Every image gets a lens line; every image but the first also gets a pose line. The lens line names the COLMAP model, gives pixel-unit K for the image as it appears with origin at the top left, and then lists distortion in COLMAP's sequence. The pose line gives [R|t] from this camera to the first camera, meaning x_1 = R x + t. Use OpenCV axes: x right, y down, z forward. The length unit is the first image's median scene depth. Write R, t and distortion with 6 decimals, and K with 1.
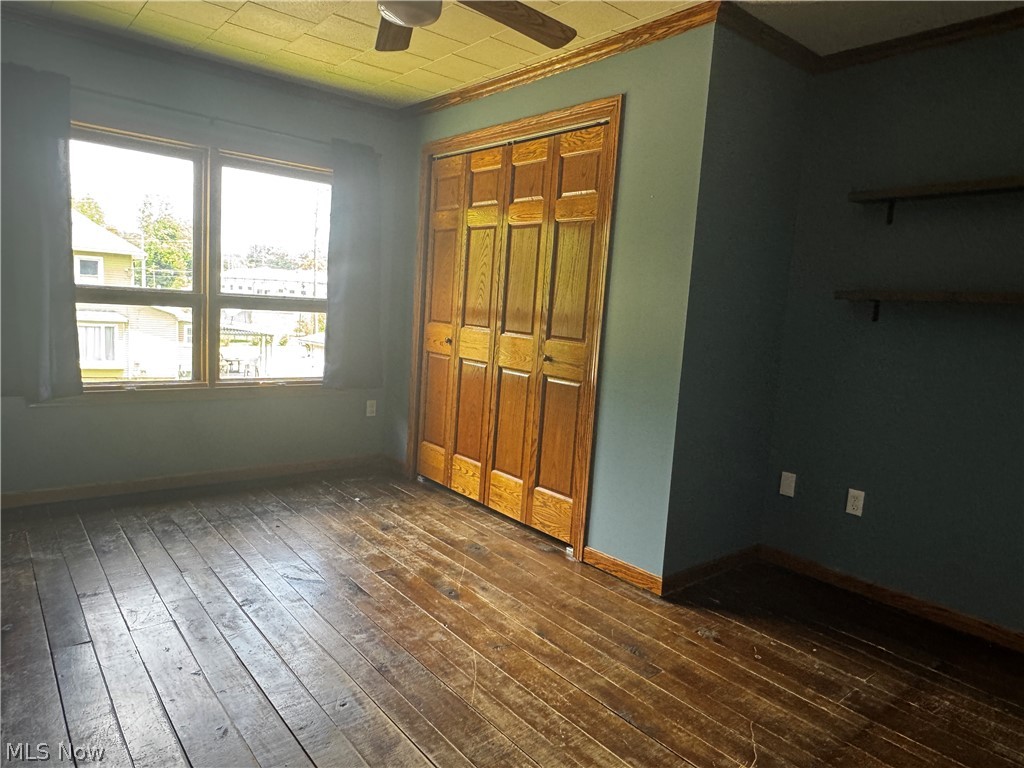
lens RADIAL K [[653.6, 0, 512.1], [0, 653.6, 385.7], [0, 0, 1]] dist [-0.005627, 0.004417]
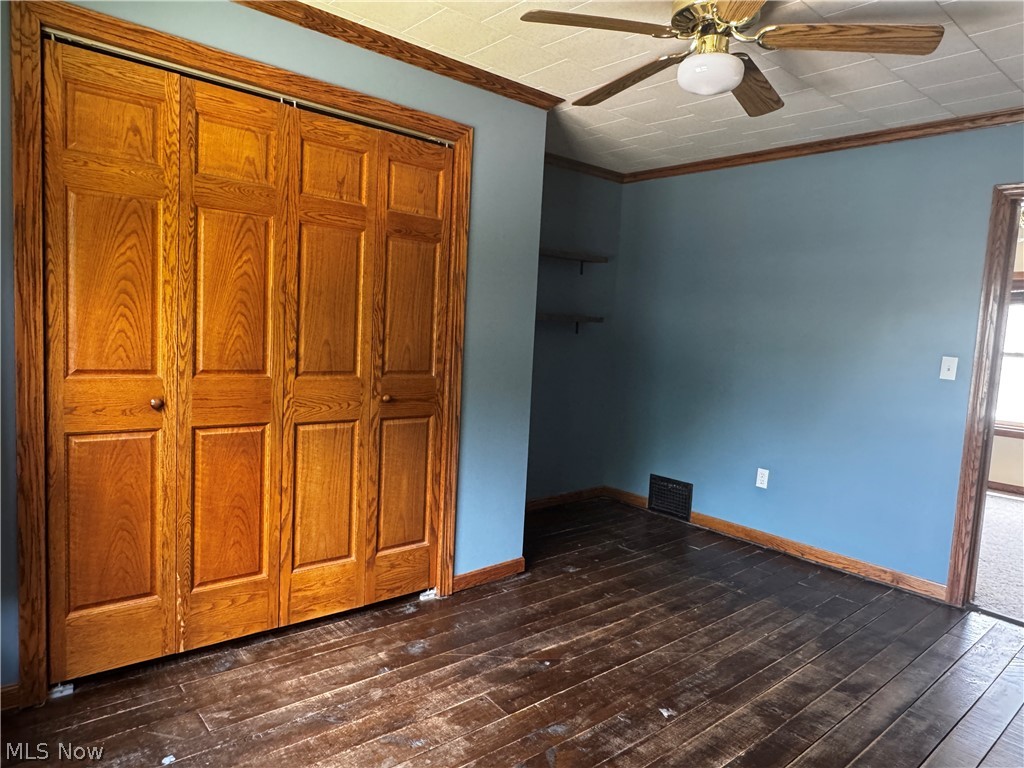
lens RADIAL K [[653.6, 0, 512.8], [0, 653.6, 382.6], [0, 0, 1]] dist [-0.005627, 0.004417]
pose [[-0.010677, -0.153978, 0.988017, -0.830264], [0.074723, 0.985187, 0.154345, -0.192520], [-0.997147, 0.075476, 0.000987, 0.895589]]
